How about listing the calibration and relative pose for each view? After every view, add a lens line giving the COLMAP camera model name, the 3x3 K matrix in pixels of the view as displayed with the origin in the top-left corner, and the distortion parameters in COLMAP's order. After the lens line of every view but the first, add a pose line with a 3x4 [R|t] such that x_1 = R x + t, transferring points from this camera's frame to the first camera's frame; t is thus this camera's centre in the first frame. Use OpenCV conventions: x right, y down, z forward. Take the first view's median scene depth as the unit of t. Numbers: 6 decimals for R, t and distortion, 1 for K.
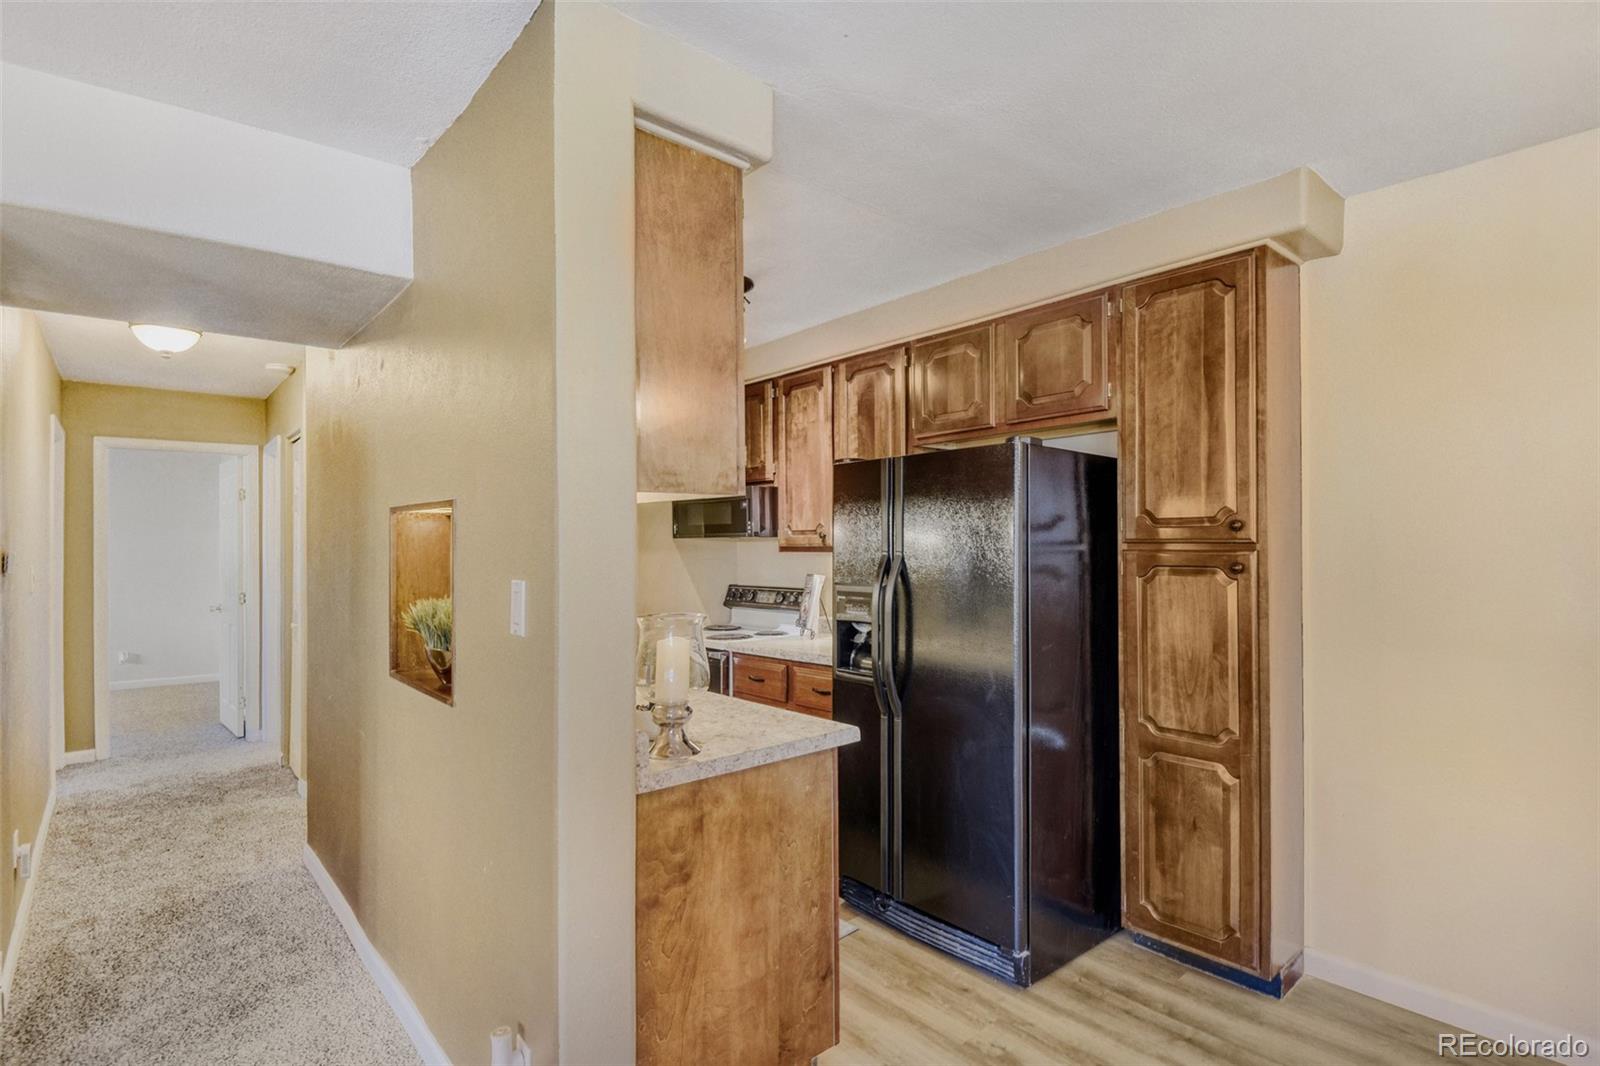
lens RADIAL K [[753.9, 0, 761.4], [0, 753.9, 536.3], [0, 0, 1]] dist [0.039598, -0.027607]
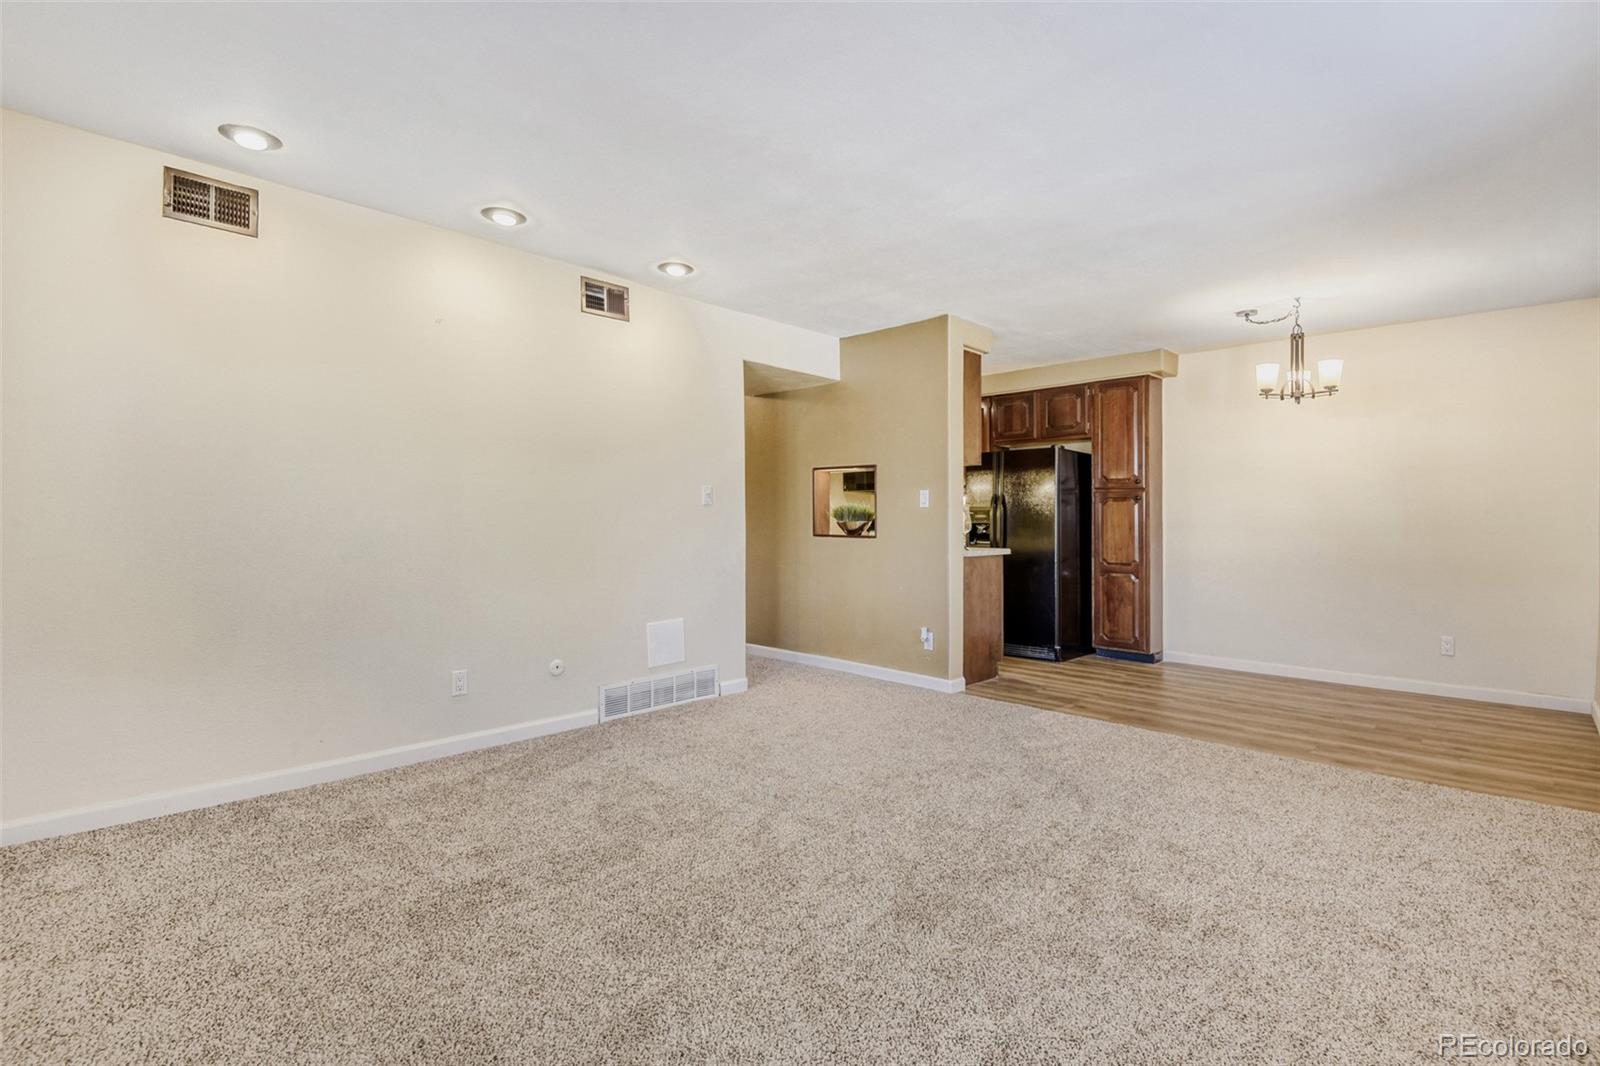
lens RADIAL K [[727.0, 0, 801.8], [0, 727.0, 507.5], [0, 0, 1]] dist [0.086259, -0.068919]
pose [[0.991514, 0.012712, 0.129380, -0.793181], [-0.010729, 0.999814, -0.016009, 0.121311], [-0.129559, 0.014485, 0.991466, -1.273574]]
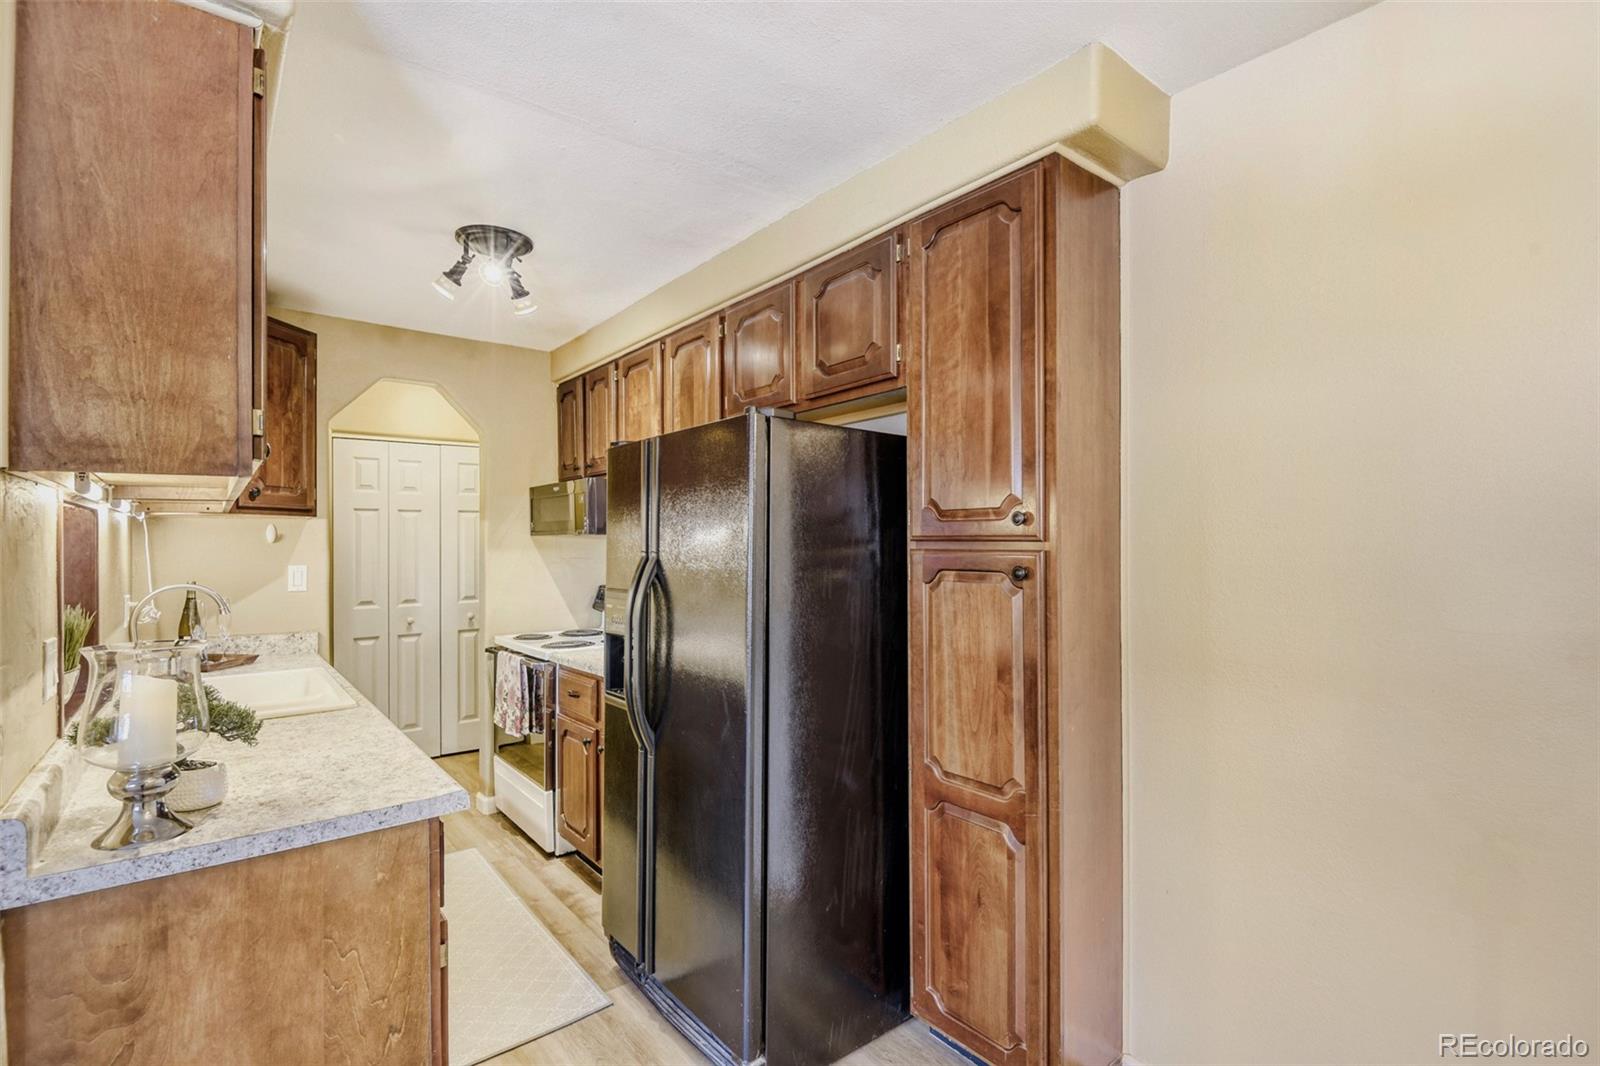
lens RADIAL K [[708.9, 0, 764.9], [0, 708.9, 534.8], [0, 0, 1]] dist [0.025880, -0.018588]
pose [[0.999395, -0.002568, -0.034697, 0.367835], [0.002650, 0.999994, 0.002321, 0.000183], [0.034691, -0.002411, 0.999395, 0.253782]]
